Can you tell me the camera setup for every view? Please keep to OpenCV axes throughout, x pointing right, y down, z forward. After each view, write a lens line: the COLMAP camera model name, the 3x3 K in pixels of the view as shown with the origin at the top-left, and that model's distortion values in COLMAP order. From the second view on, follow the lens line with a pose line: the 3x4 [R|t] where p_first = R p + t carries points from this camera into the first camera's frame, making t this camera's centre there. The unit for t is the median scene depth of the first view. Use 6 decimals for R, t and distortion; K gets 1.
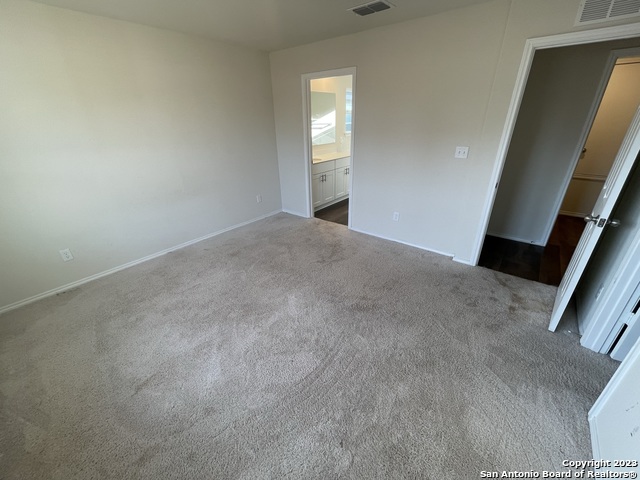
lens RADIAL K [[261.1, 0, 320.6], [0, 261.1, 239.2], [0, 0, 1]] dist [0.001147, 0.000280]
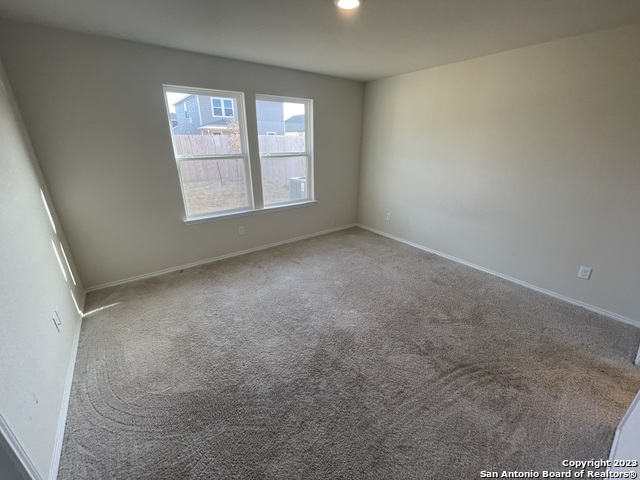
lens RADIAL K [[261.1, 0, 322.1], [0, 261.1, 241.1], [0, 0, 1]] dist [0.001147, 0.000280]
pose [[-0.252130, 0.363185, -0.896954, 0.538307], [-0.411648, 0.798599, 0.439073, -0.290665], [0.875772, 0.479933, -0.051846, 0.608586]]
